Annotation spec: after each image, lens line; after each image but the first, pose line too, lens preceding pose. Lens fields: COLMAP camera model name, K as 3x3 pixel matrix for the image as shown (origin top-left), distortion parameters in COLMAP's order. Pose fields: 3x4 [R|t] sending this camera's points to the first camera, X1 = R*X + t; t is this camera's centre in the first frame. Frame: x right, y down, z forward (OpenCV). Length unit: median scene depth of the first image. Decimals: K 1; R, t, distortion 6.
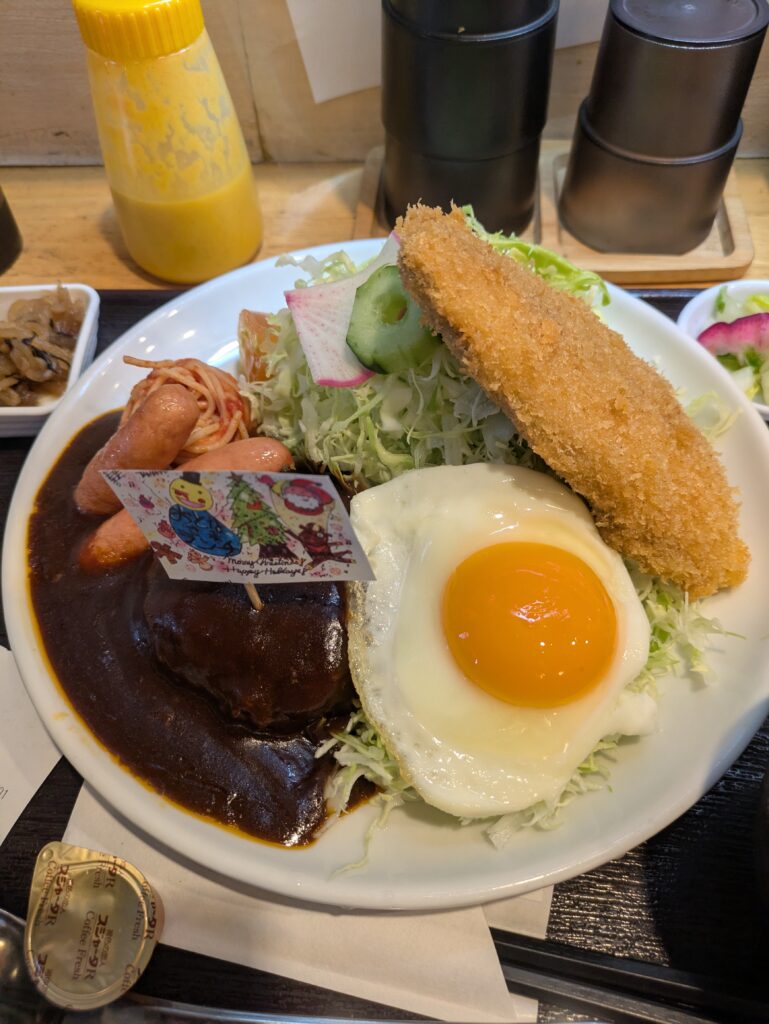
lens RADIAL K [[747.2, 0, 382.2], [0, 747.2, 517.6], [0, 0, 1]] dist [0.003193, -0.028679]
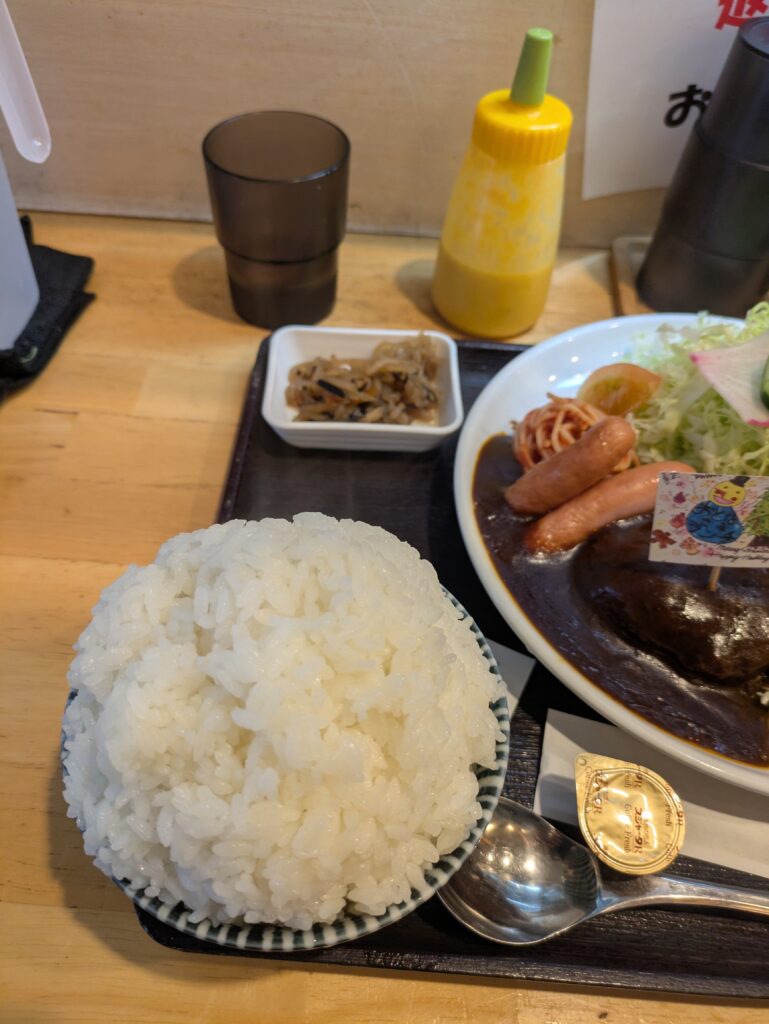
lens RADIAL K [[747.2, 0, 348.8], [0, 747.2, 518.1], [0, 0, 1]] dist [0.003193, -0.028679]
pose [[0.997600, 0.067657, 0.014711, -0.737261], [-0.066392, 0.995044, -0.074020, 0.123141], [-0.019646, 0.072866, 0.997148, -0.269397]]
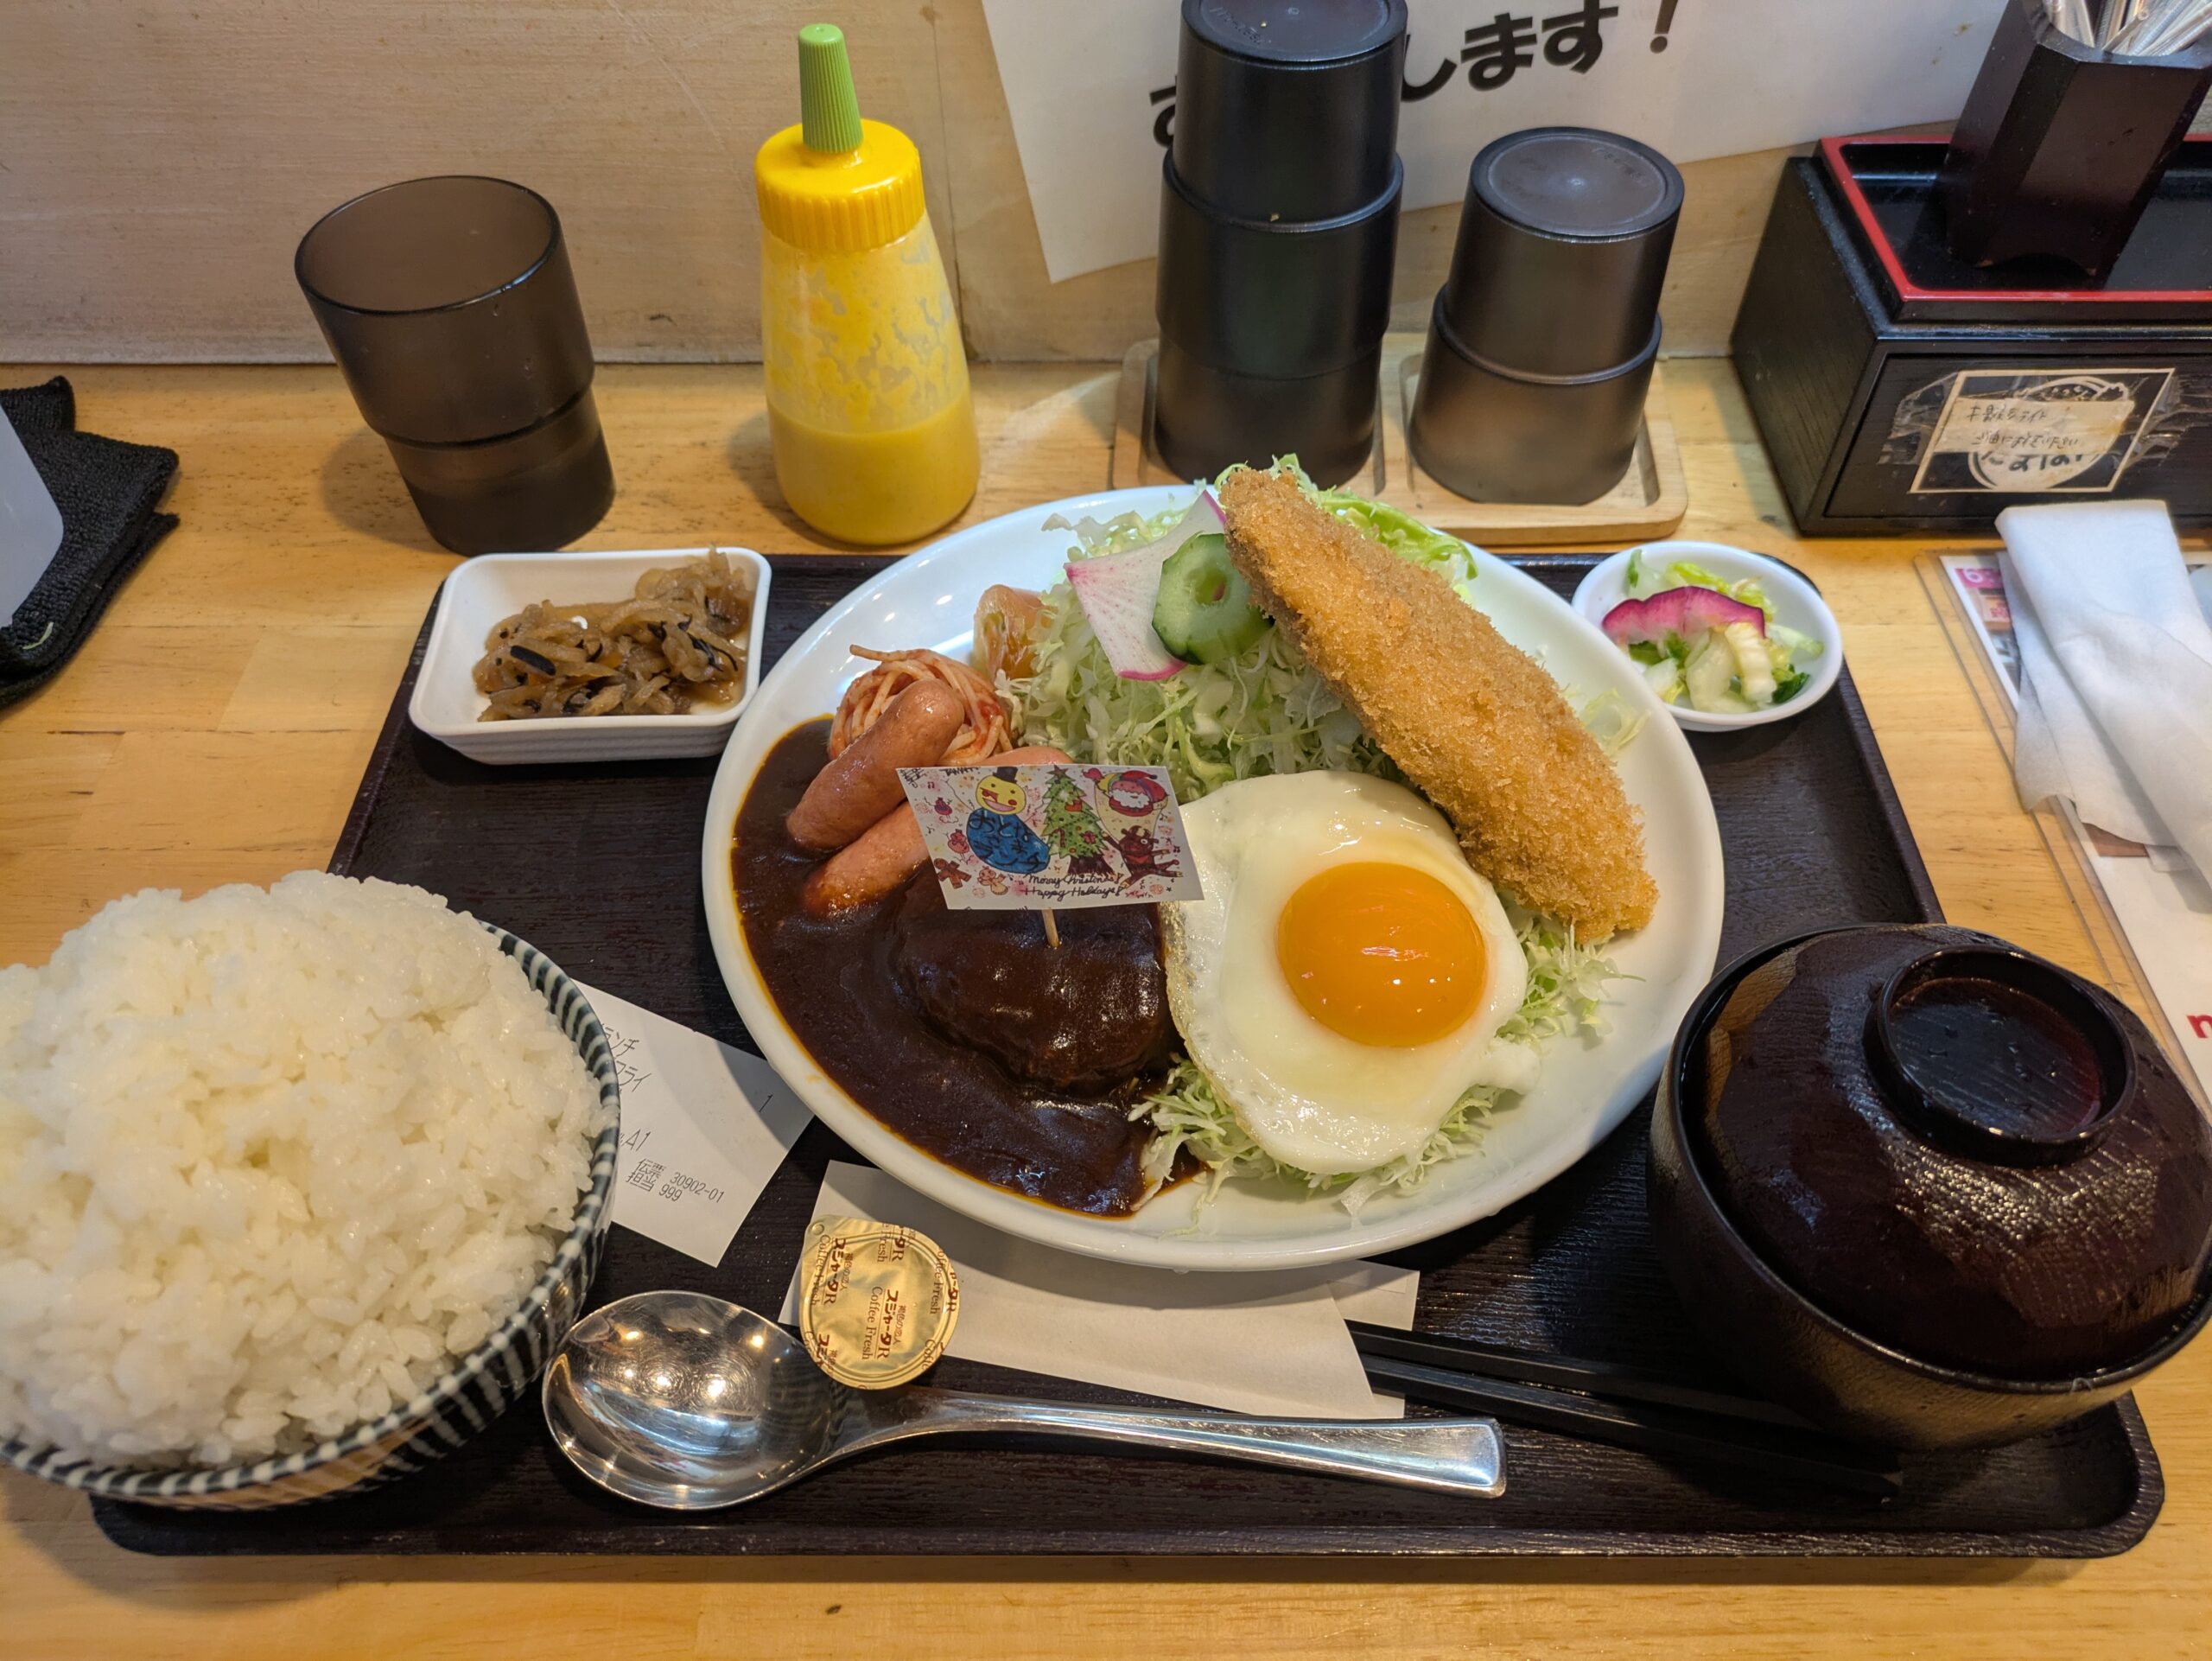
lens RADIAL K [[1586.0, 0, 1107.5], [0, 1586.0, 889.3], [0, 0, 1]] dist [0.009529, -0.013322]
pose [[0.999451, -0.007625, 0.032236, -0.145262], [0.009898, 0.997431, -0.070947, 0.164033], [-0.031612, 0.071227, 0.996959, -0.664790]]
